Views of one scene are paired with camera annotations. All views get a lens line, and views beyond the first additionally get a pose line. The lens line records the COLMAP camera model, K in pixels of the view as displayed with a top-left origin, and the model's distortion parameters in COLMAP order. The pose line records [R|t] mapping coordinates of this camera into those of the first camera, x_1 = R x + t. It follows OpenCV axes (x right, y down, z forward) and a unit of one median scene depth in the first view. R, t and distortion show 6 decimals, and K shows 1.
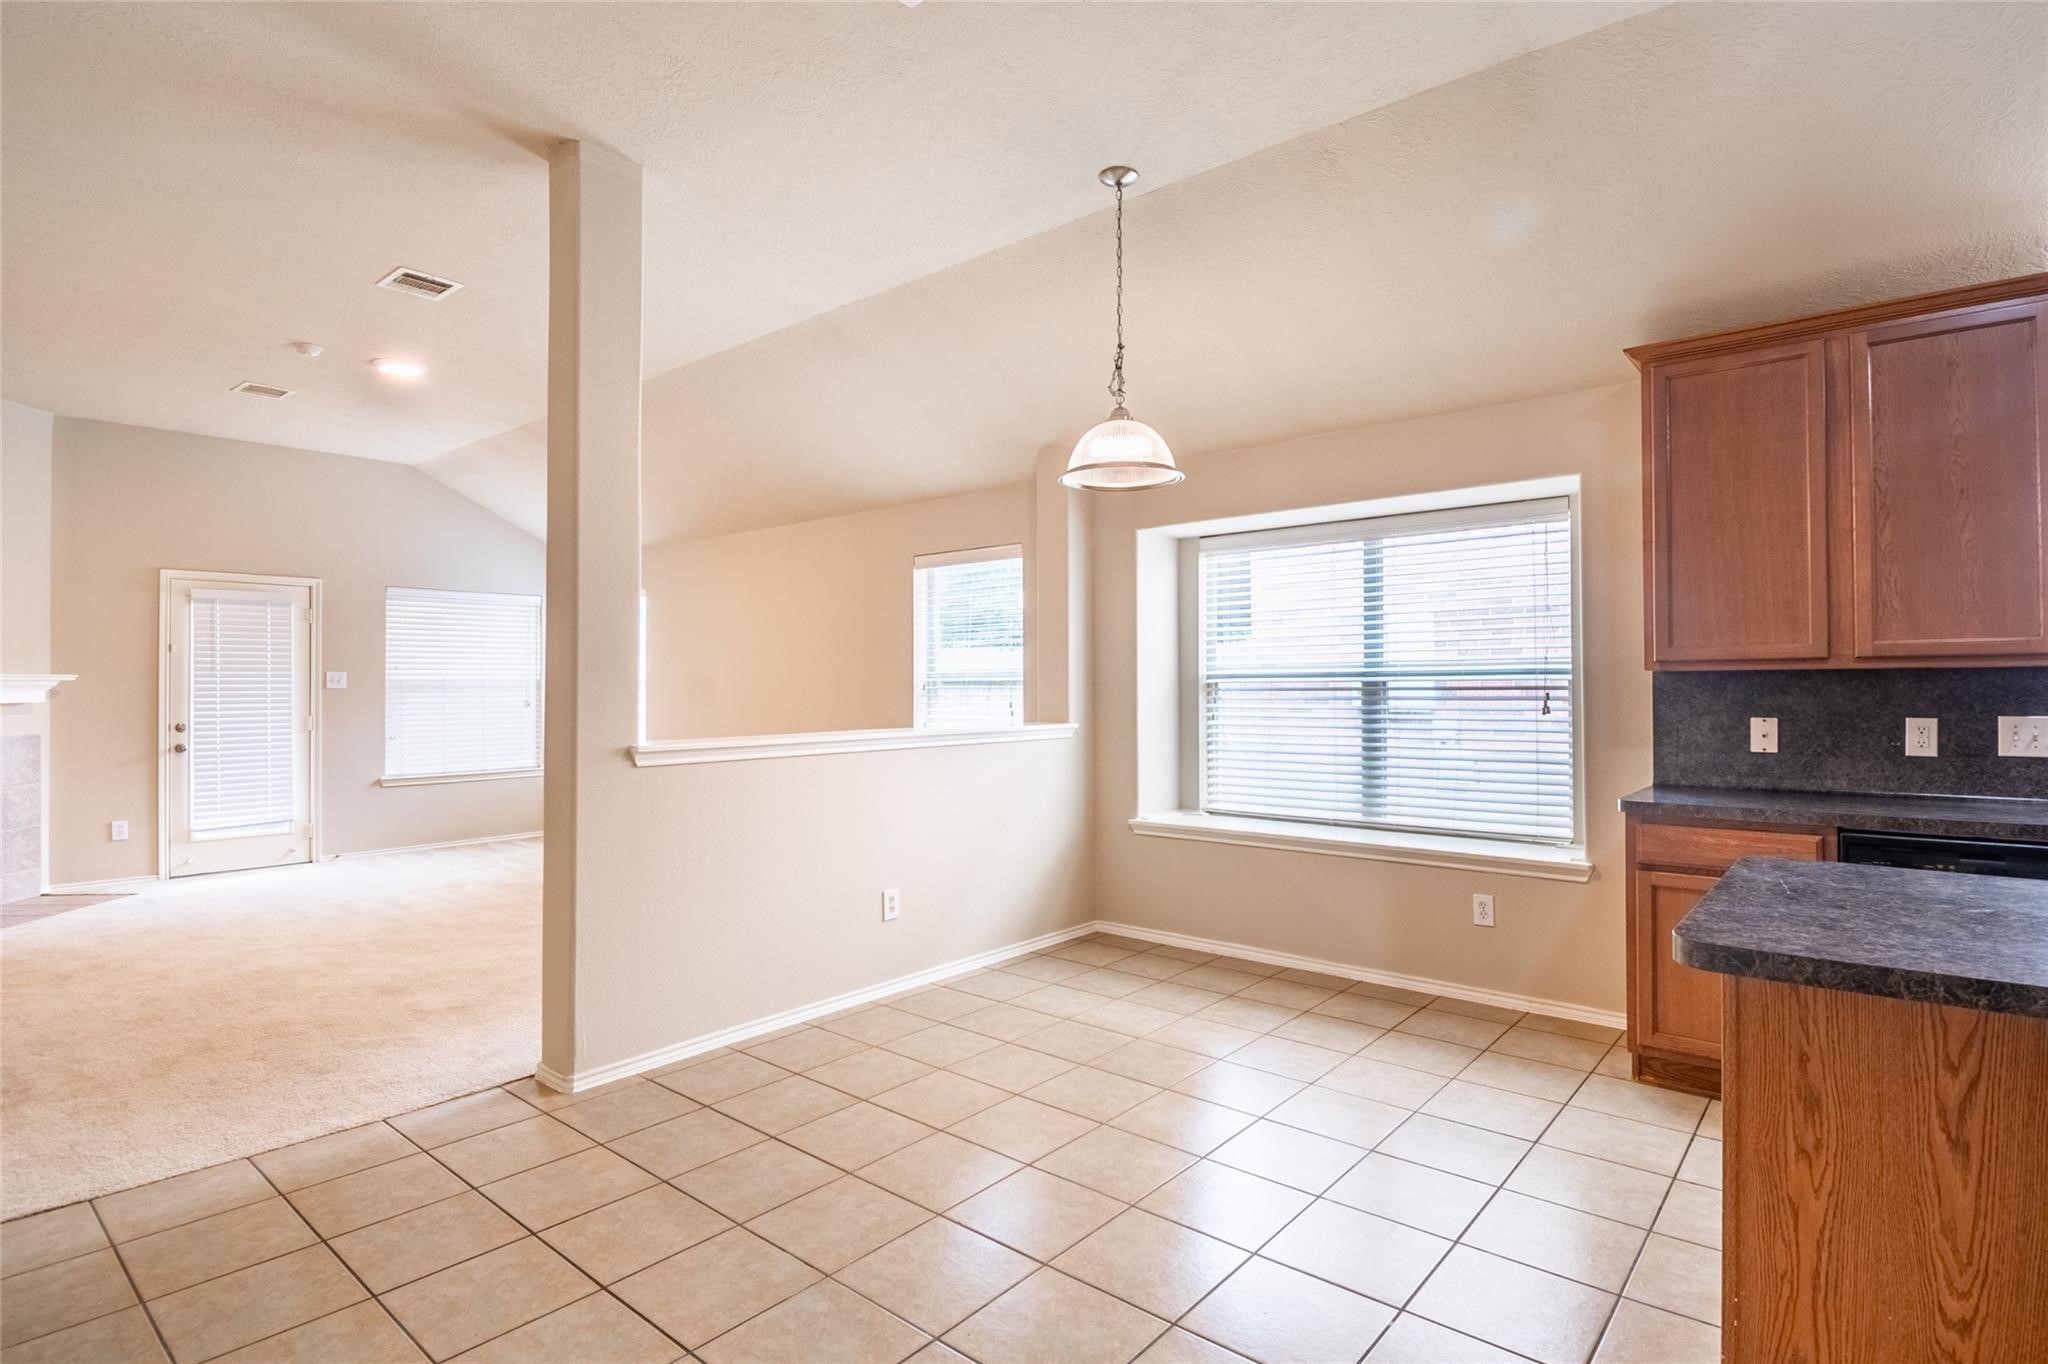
lens RADIAL K [[1044.4, 0, 1067.7], [0, 1044.4, 680.8], [0, 0, 1]] dist [0.012682, -0.022671]
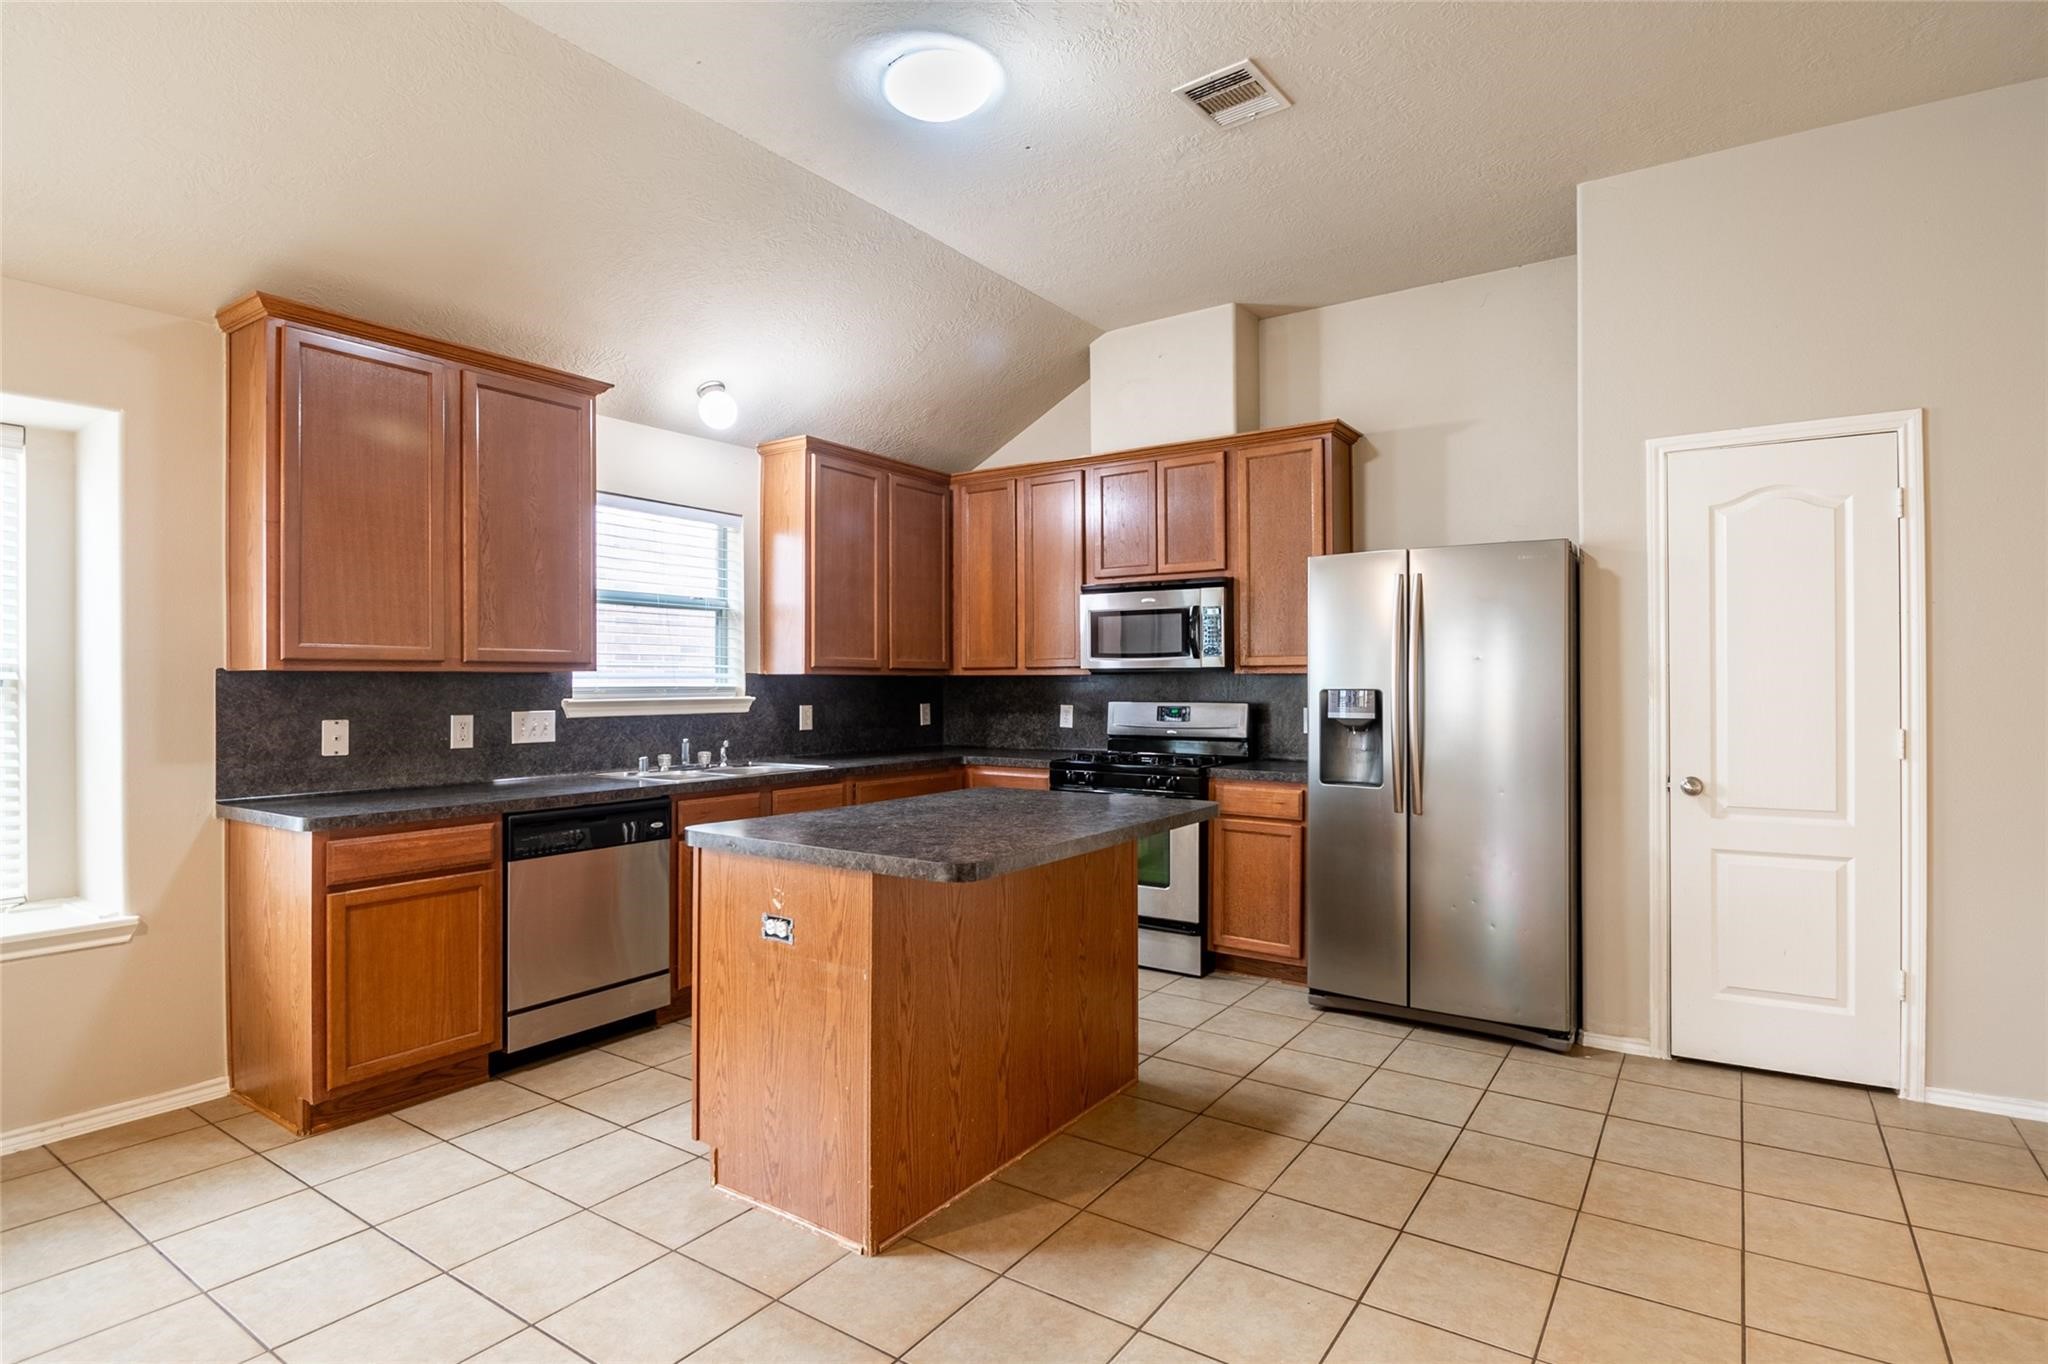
lens RADIAL K [[1021.2, 0, 1024.0], [0, 1021.2, 682.0], [0, 0, 1]] dist [0.013893, -0.020131]
pose [[-0.084971, 0.005582, 0.996368, -0.341104], [-0.004024, 0.999974, -0.005945, 0.002940], [-0.996375, -0.004515, -0.084946, 0.442795]]
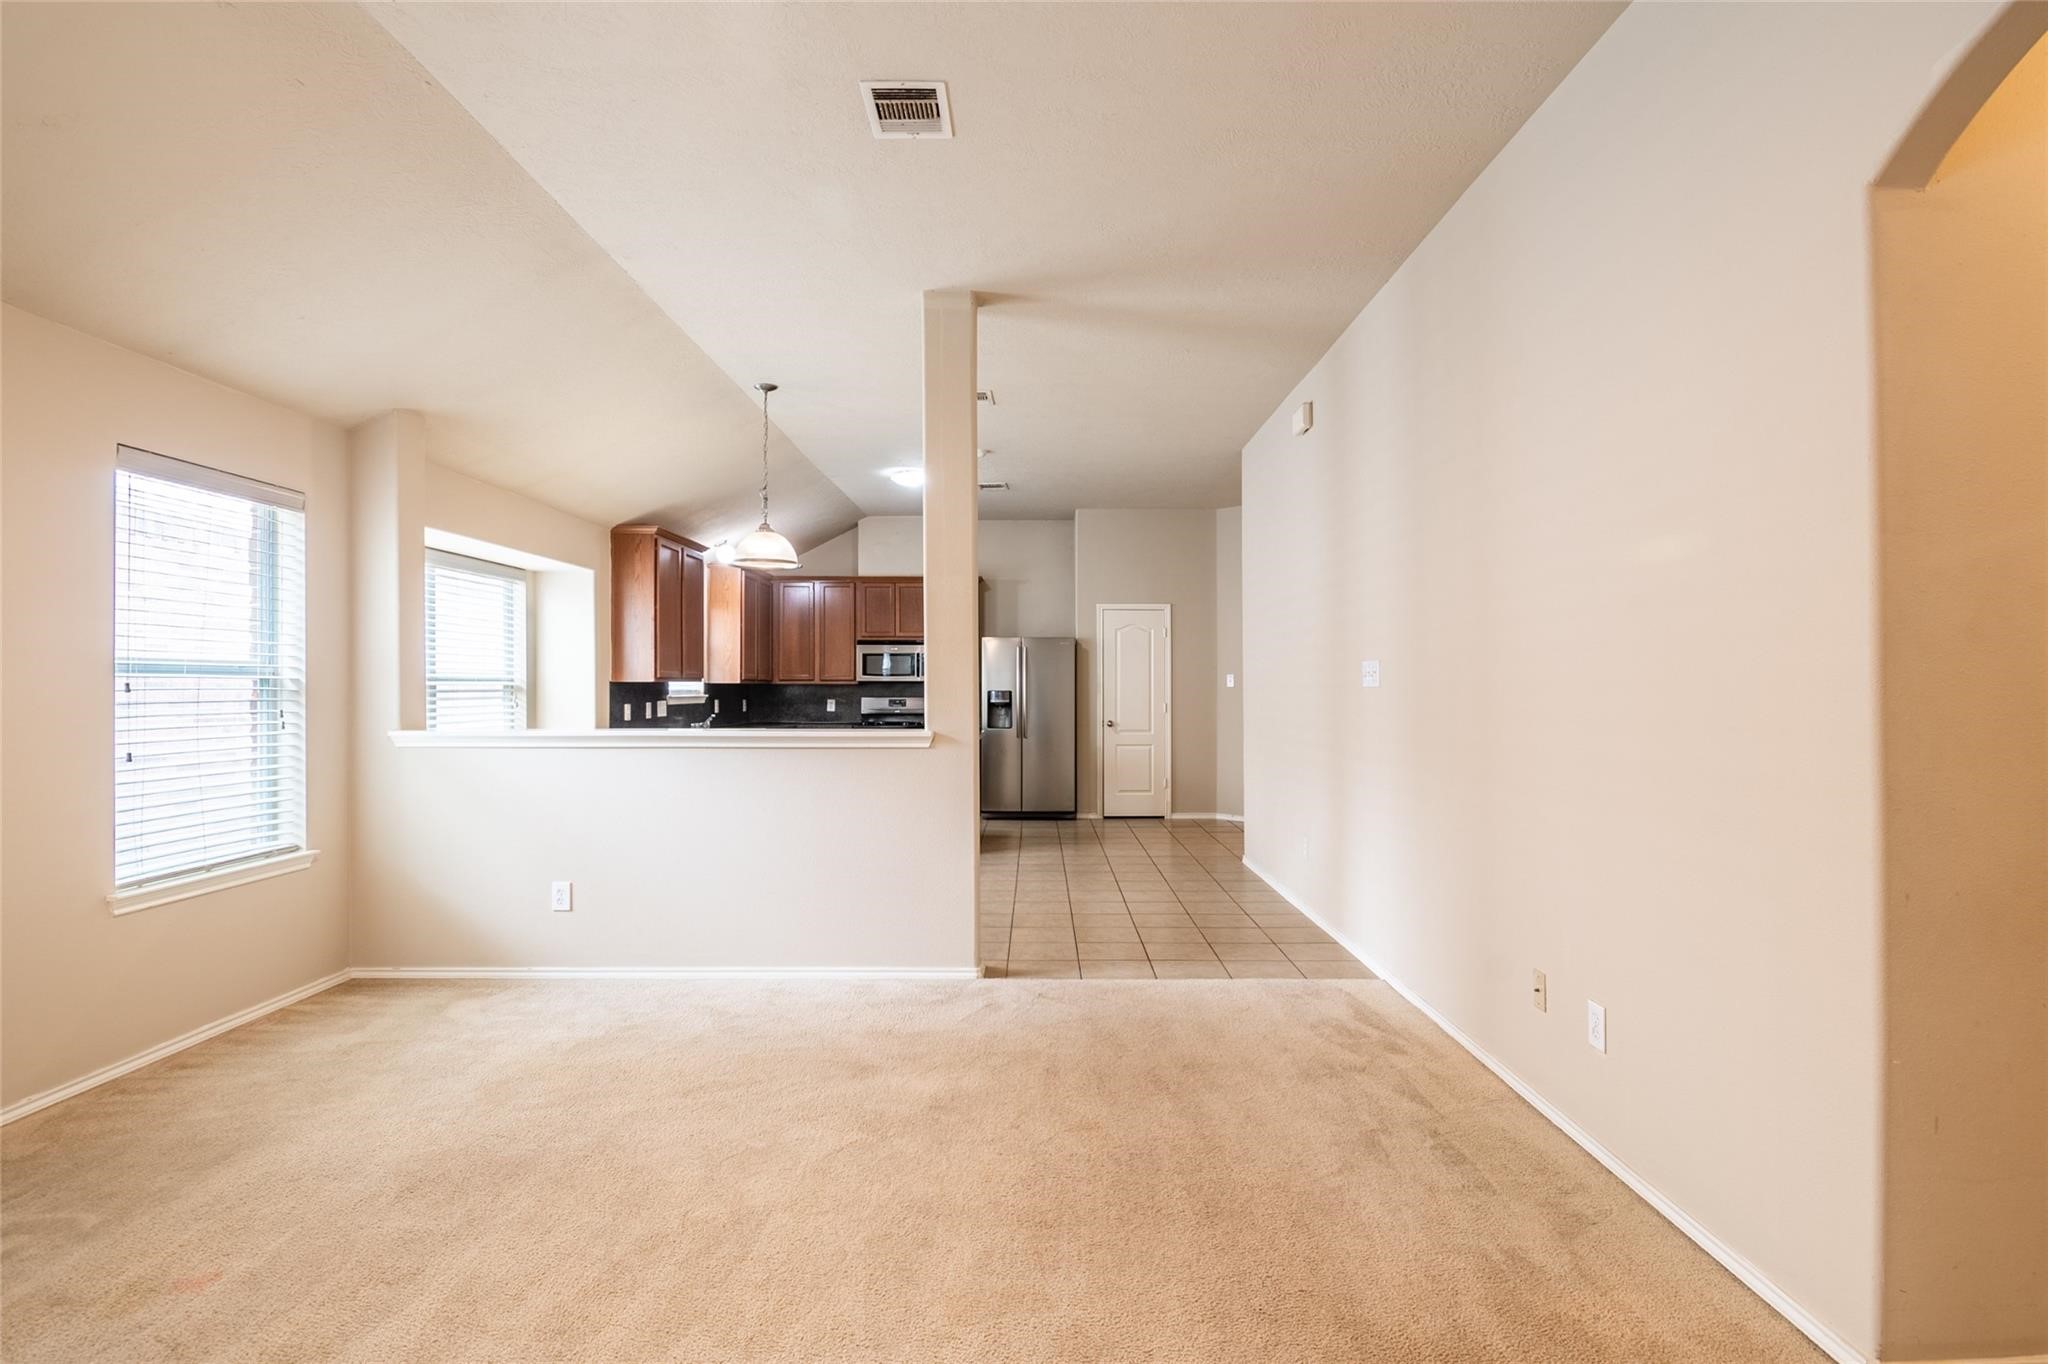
lens RADIAL K [[983.2, 0, 1026.3], [0, 983.2, 688.3], [0, 0, 1]] dist [0.002511, 0.000321]
pose [[-0.624326, 0.003495, 0.781156, -1.431367], [-0.002980, 0.999972, -0.006856, 0.014009], [-0.781158, -0.006608, -0.624298, 1.631235]]
